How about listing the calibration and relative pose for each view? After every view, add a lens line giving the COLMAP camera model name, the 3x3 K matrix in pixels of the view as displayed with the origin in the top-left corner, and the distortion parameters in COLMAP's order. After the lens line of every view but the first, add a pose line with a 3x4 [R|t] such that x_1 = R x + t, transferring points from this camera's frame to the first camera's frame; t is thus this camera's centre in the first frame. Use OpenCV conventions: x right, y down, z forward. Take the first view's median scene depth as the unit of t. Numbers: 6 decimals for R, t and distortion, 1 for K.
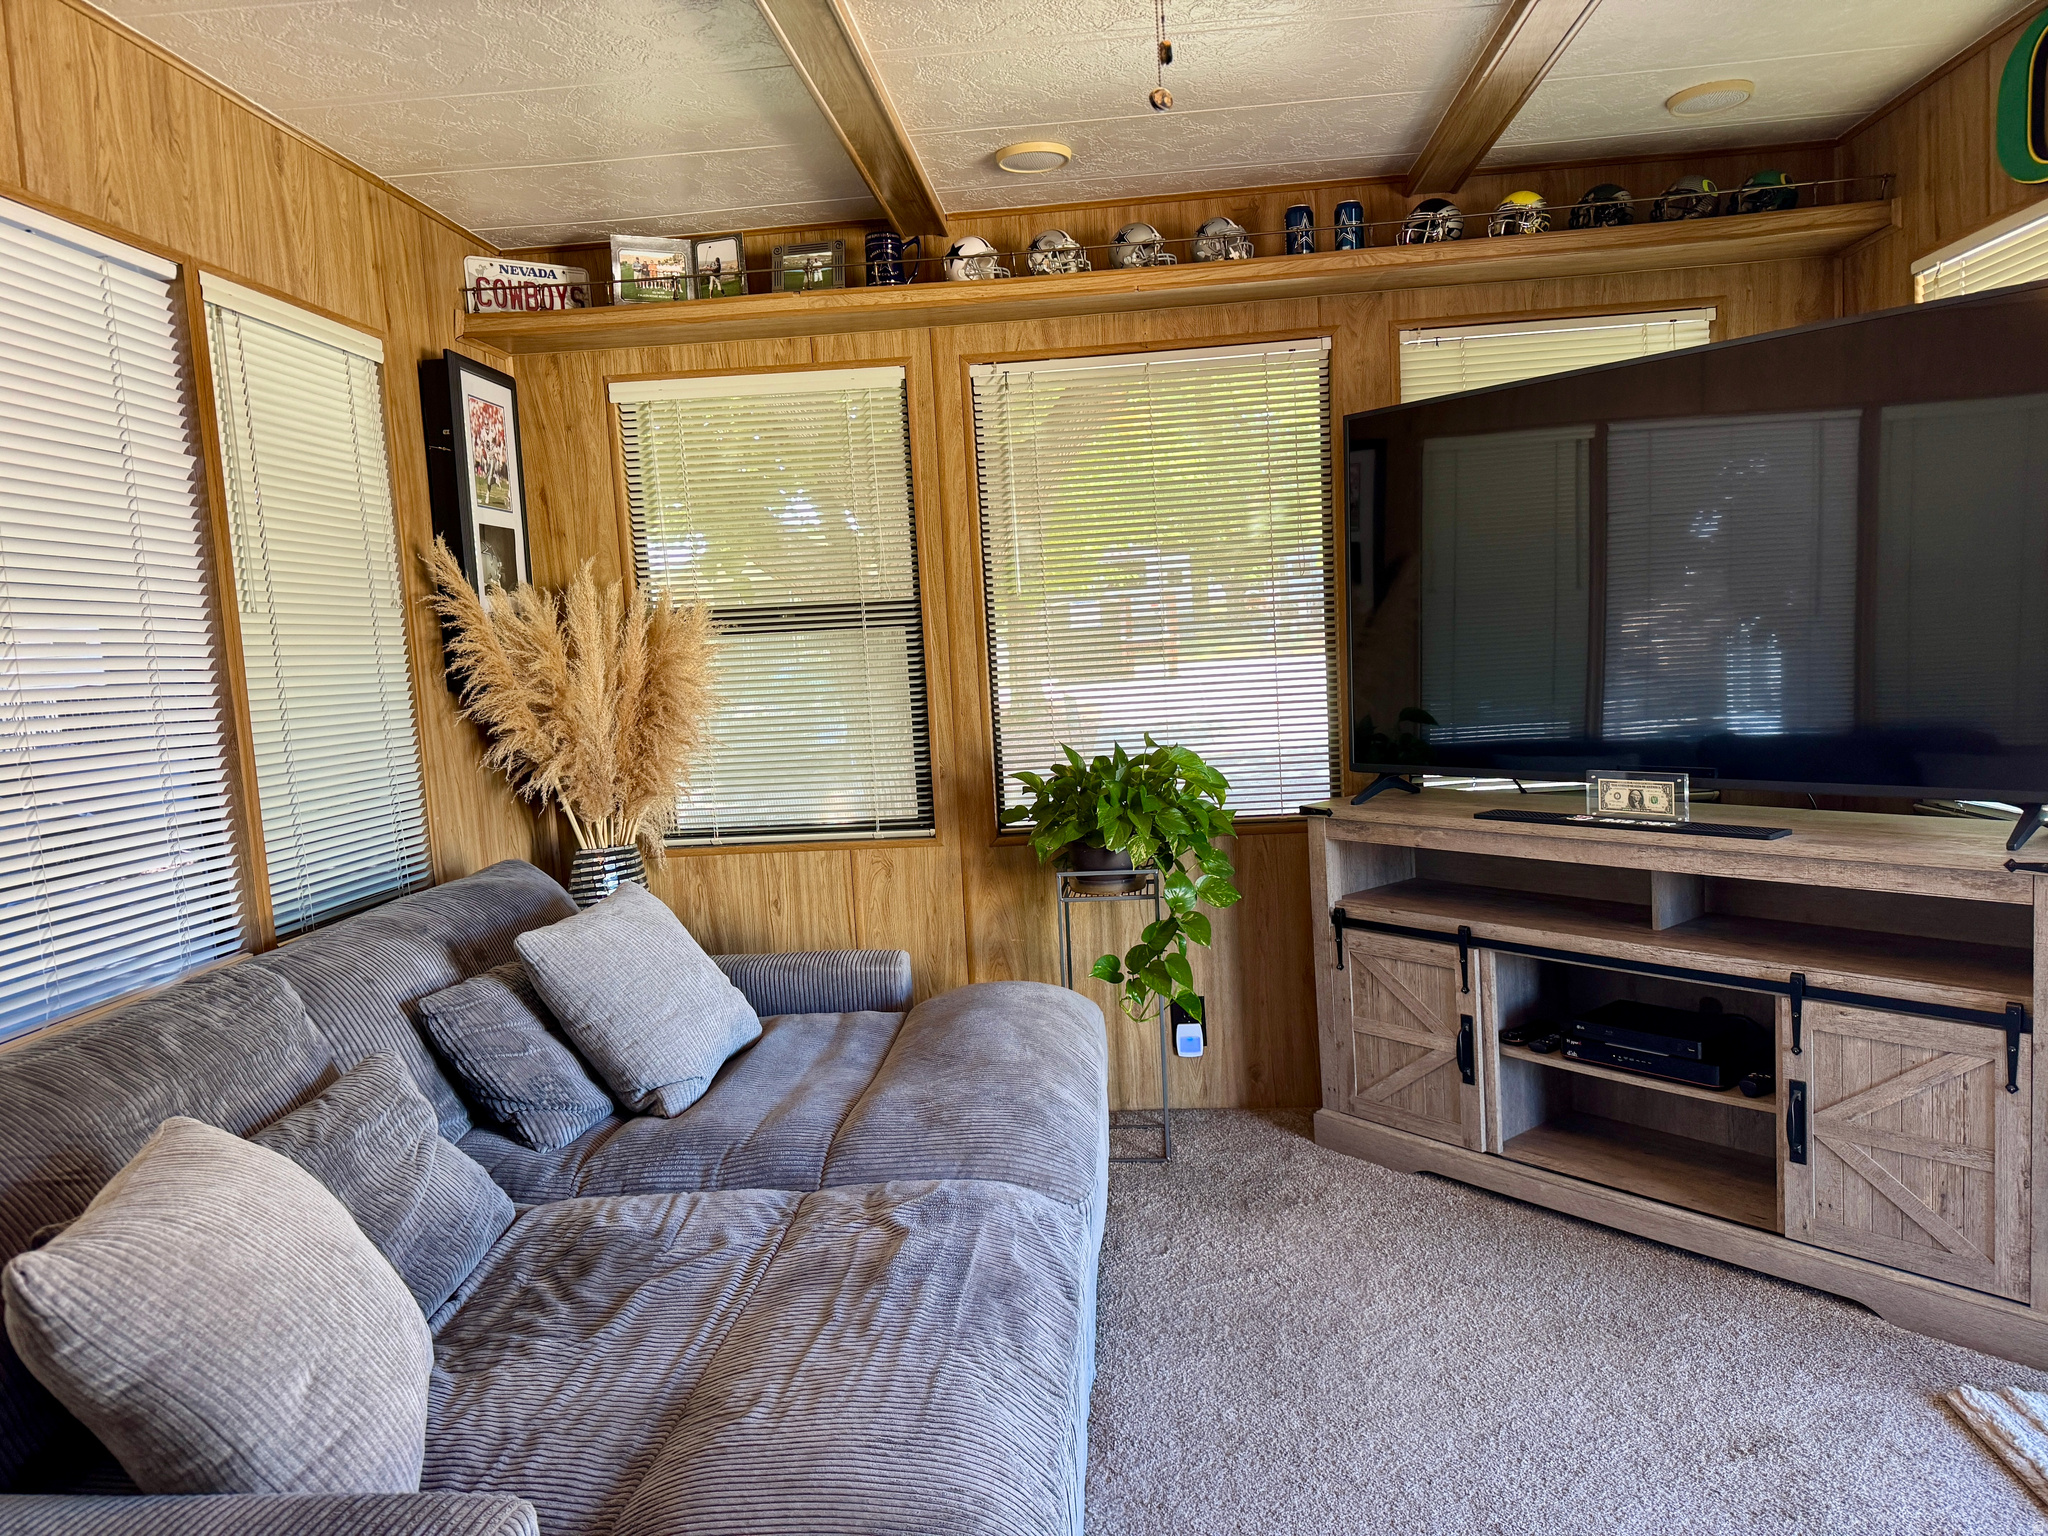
lens RADIAL K [[1430.3, 0, 1021.1], [0, 1430.3, 775.1], [0, 0, 1]] dist [0.045489, -0.039440]
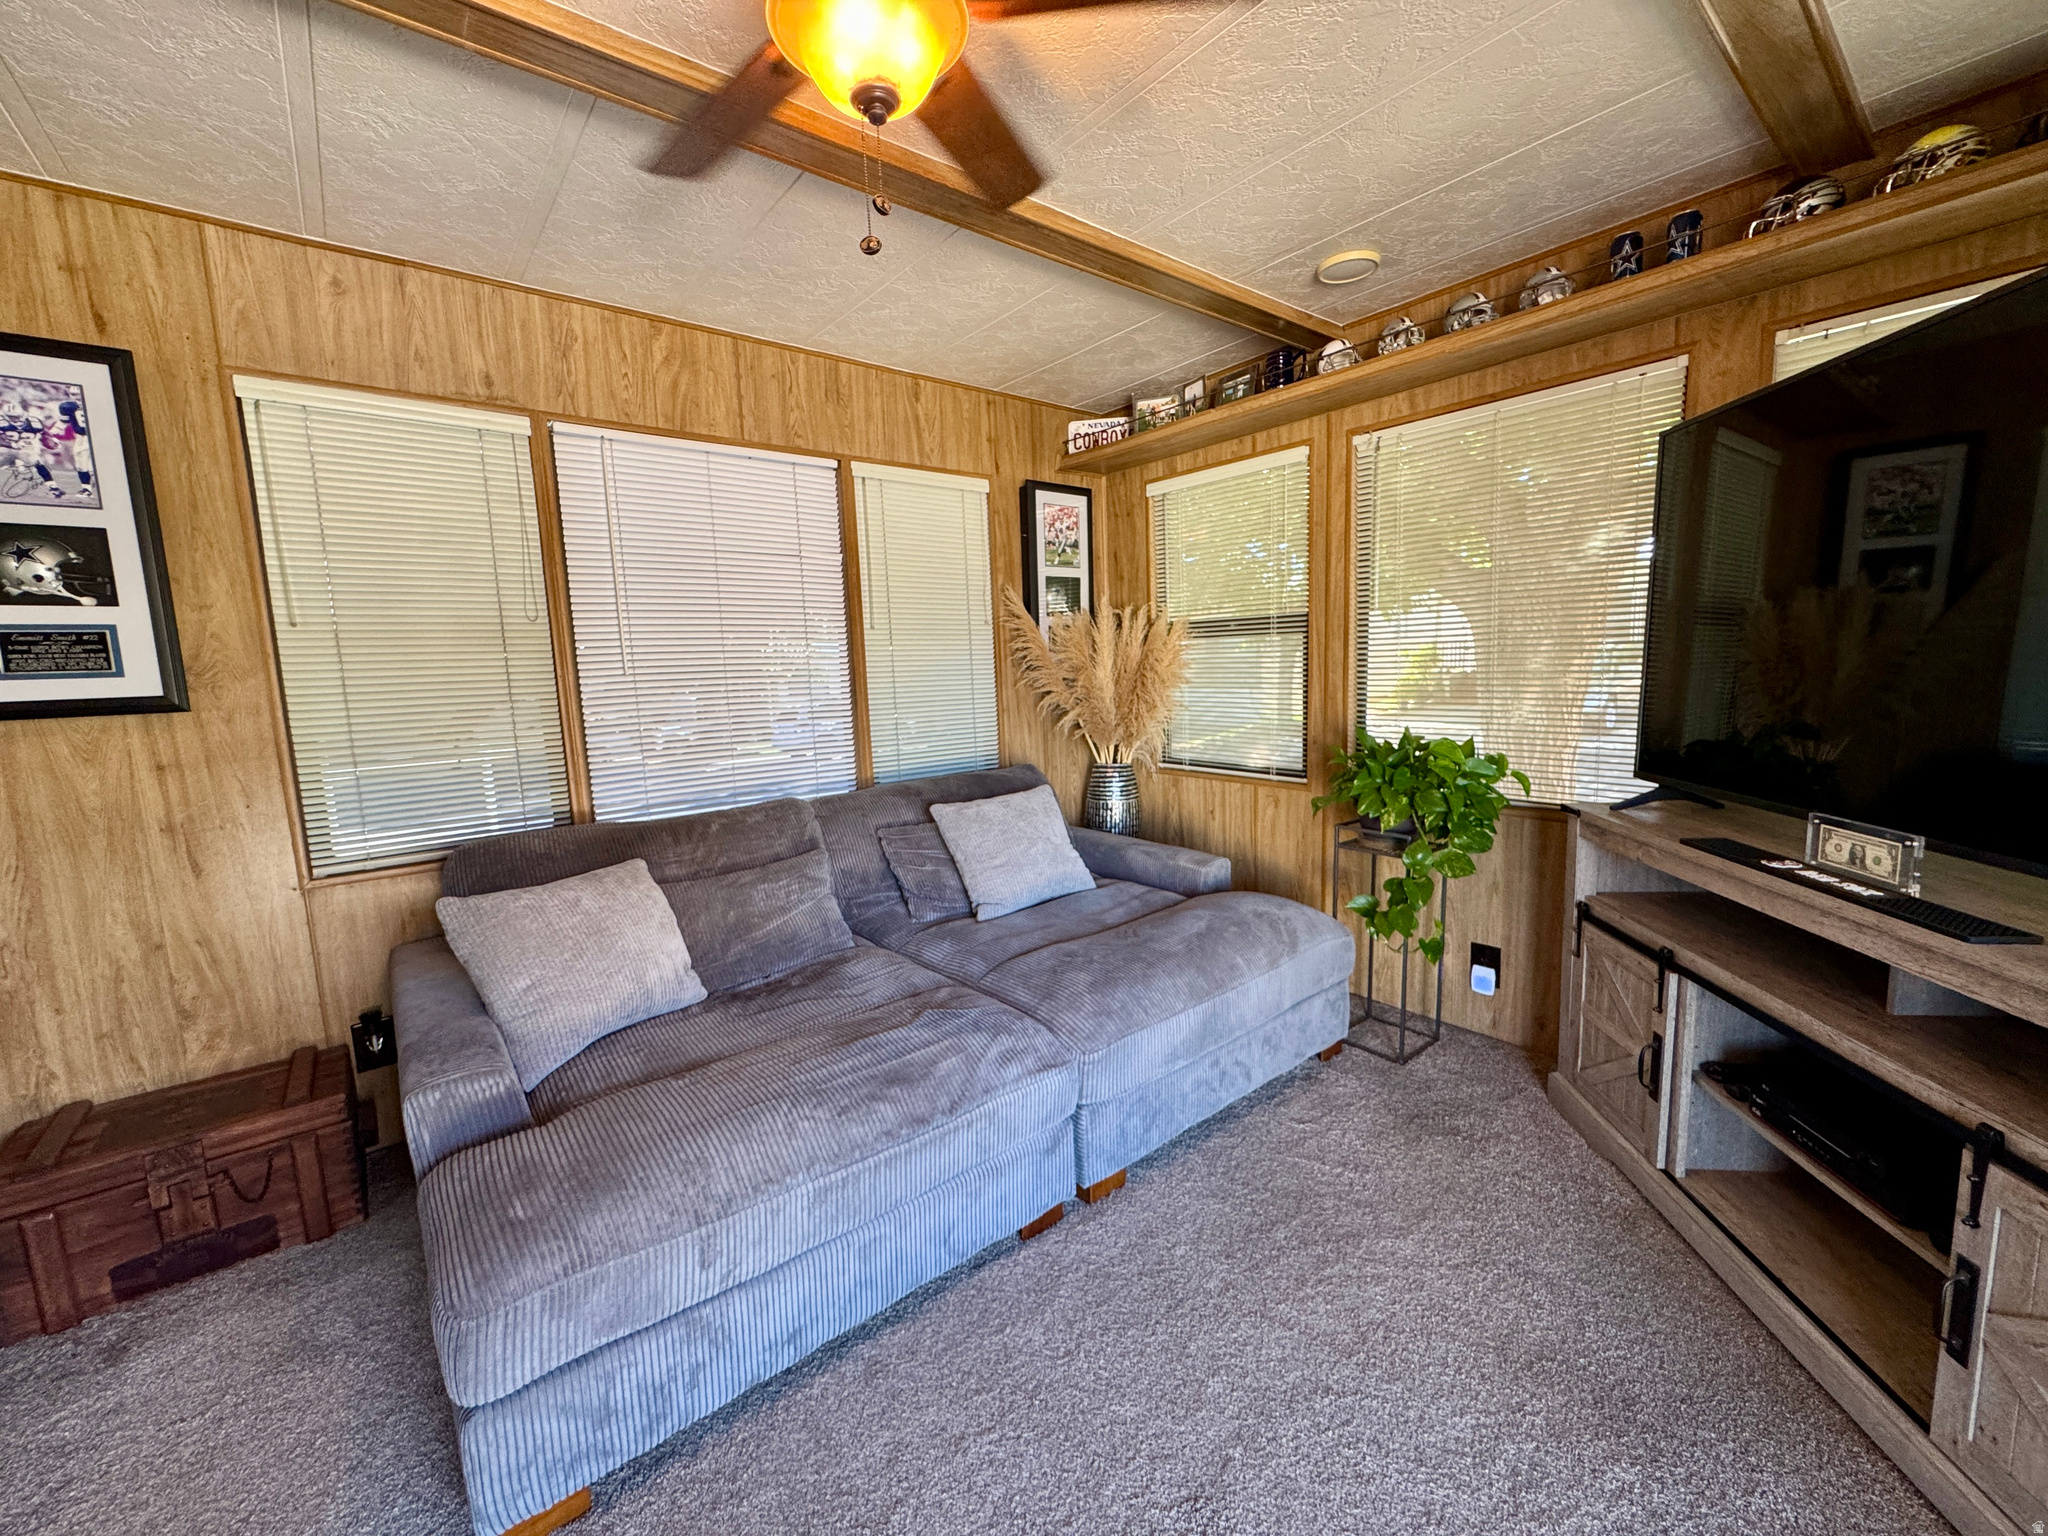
lens RADIAL K [[817.8, 0, 1024.7], [0, 817.8, 766.8], [0, 0, 1]] dist [-0.003458, -0.000044]
pose [[0.689504, 0.124695, -0.713467, 0.348076], [-0.073751, 0.992036, 0.102108, -0.039153], [0.720517, -0.017785, 0.693209, 0.261577]]
